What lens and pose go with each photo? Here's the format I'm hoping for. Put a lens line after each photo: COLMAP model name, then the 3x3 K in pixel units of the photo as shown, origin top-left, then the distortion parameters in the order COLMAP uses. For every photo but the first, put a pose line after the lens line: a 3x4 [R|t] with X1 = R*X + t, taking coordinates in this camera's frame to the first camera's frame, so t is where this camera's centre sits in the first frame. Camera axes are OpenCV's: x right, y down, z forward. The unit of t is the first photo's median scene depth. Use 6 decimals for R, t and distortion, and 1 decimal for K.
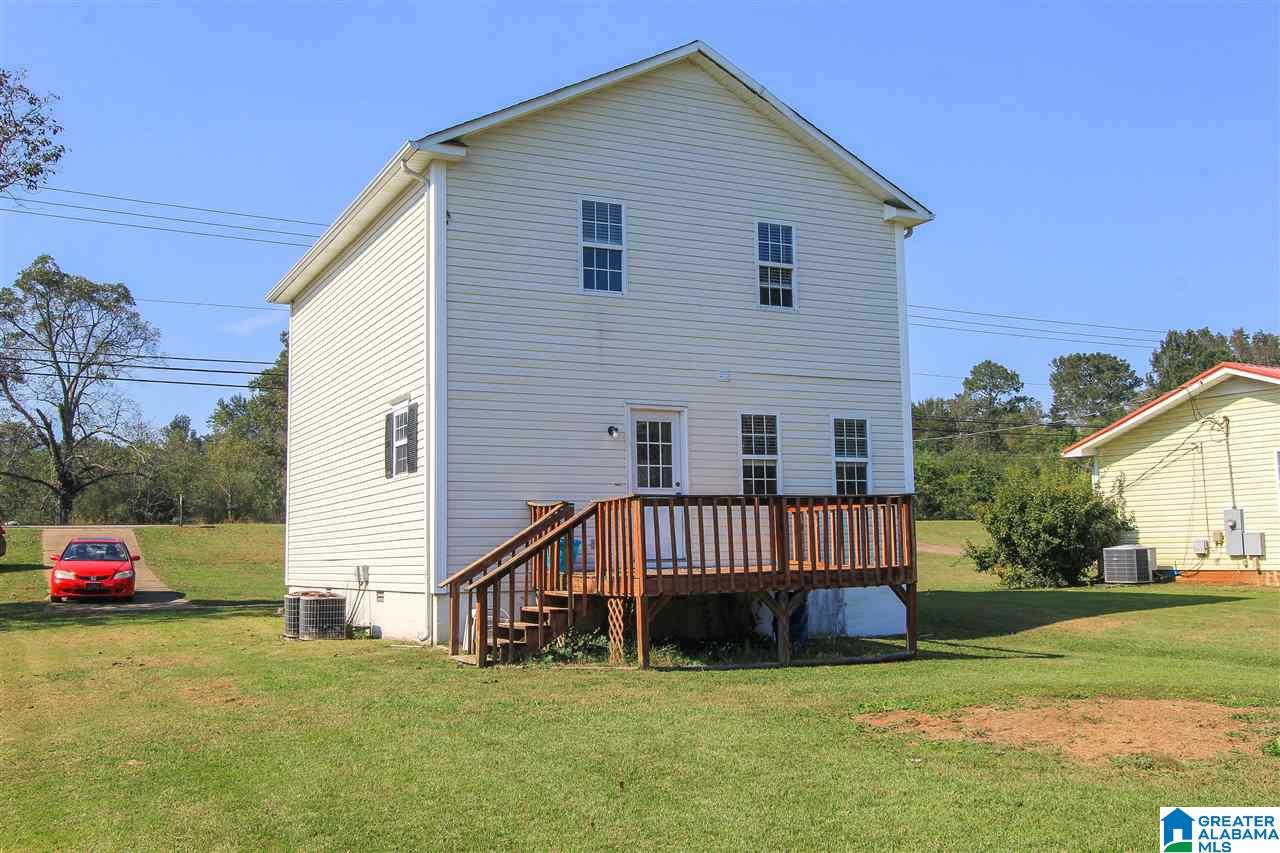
lens RADIAL K [[1262.4, 0, 640.0], [0, 1262.4, 426.5], [0, 0, 1]] dist [-0.003055, -0.001502]
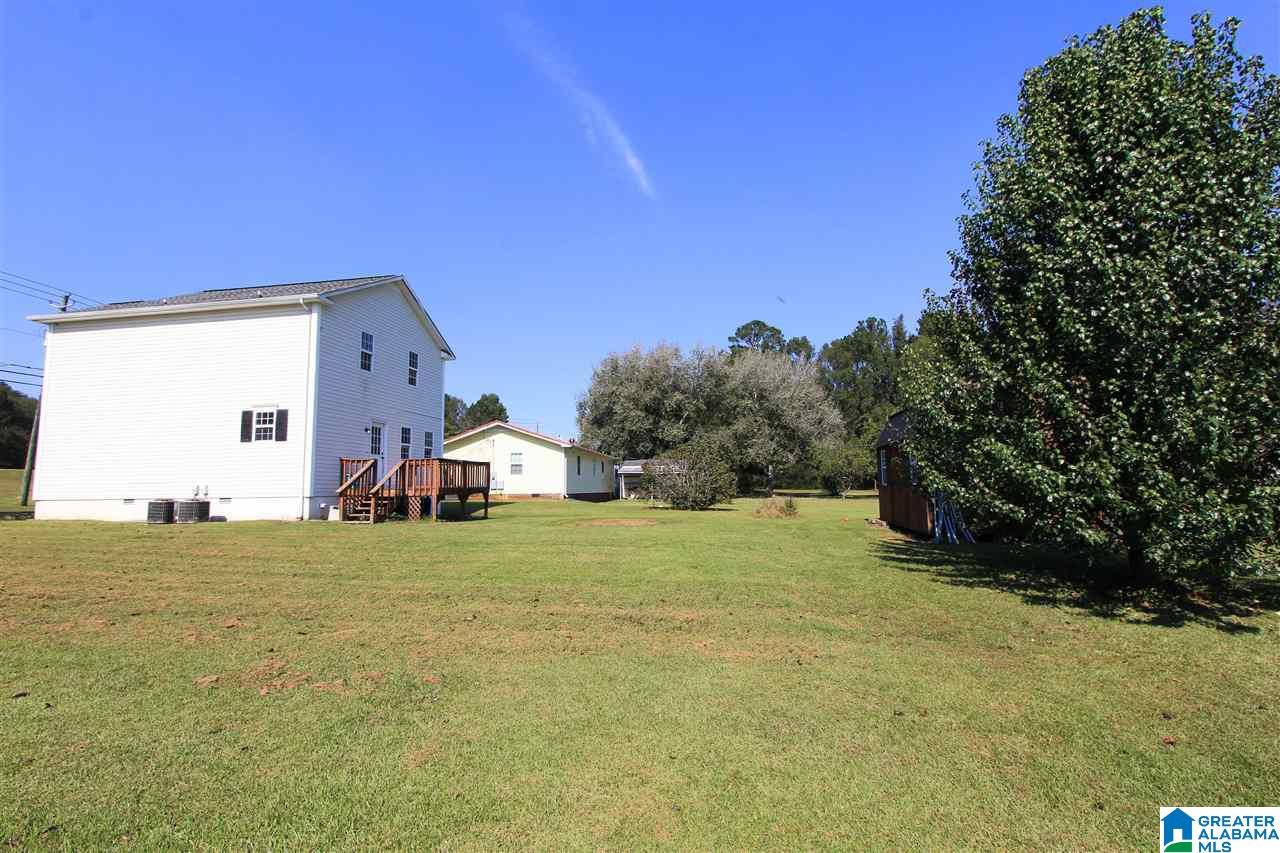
lens RADIAL K [[592.2, 0, 643.1], [0, 592.2, 427.6], [0, 0, 1]] dist [-0.015866, 0.000924]
pose [[0.590904, 0.092610, 0.801409, -0.589674], [-0.082838, 0.995104, -0.053914, 0.015523], [-0.802478, -0.034529, 0.595682, -0.082608]]
